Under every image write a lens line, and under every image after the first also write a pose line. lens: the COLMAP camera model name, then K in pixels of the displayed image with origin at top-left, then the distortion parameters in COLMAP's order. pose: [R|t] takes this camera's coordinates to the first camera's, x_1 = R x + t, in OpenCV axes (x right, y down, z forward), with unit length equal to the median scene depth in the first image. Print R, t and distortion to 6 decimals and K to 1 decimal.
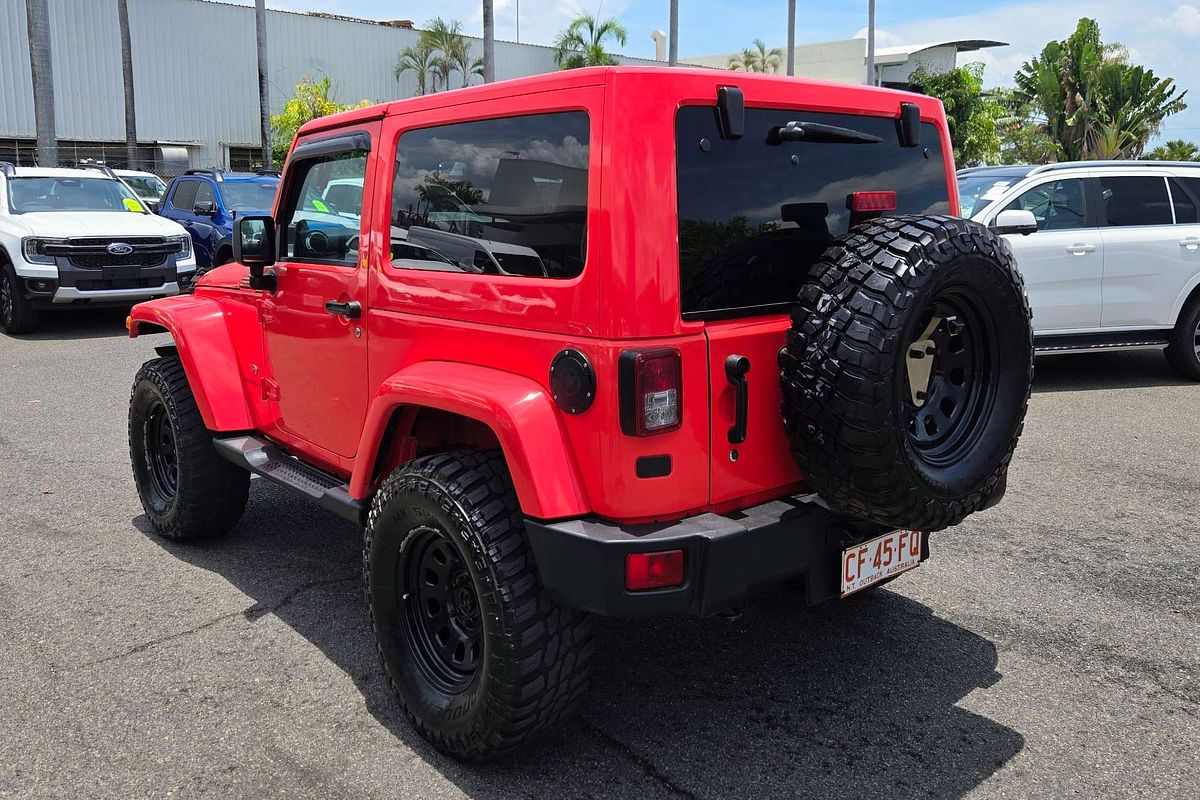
lens RADIAL K [[993.4, 0, 606.3], [0, 993.4, 351.0], [0, 0, 1]] dist [0.028939, 0.006213]
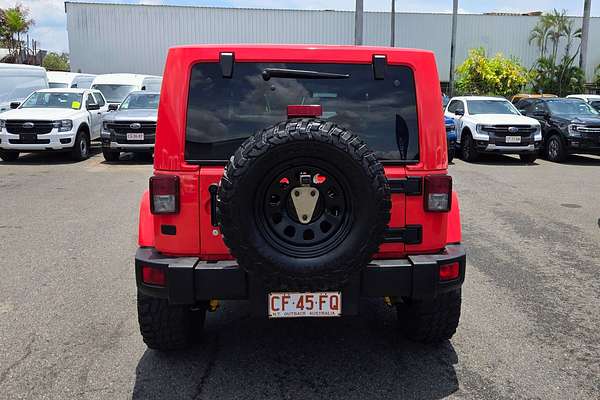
lens RADIAL K [[496.7, 0, 303.2], [0, 496.7, 175.5], [0, 0, 1]] dist [0.028939, 0.006213]
pose [[0.803121, 0.093316, -0.588463, 0.501877], [-0.102477, 0.994575, 0.017857, -0.028296], [0.586937, 0.045962, 0.808327, 0.157858]]
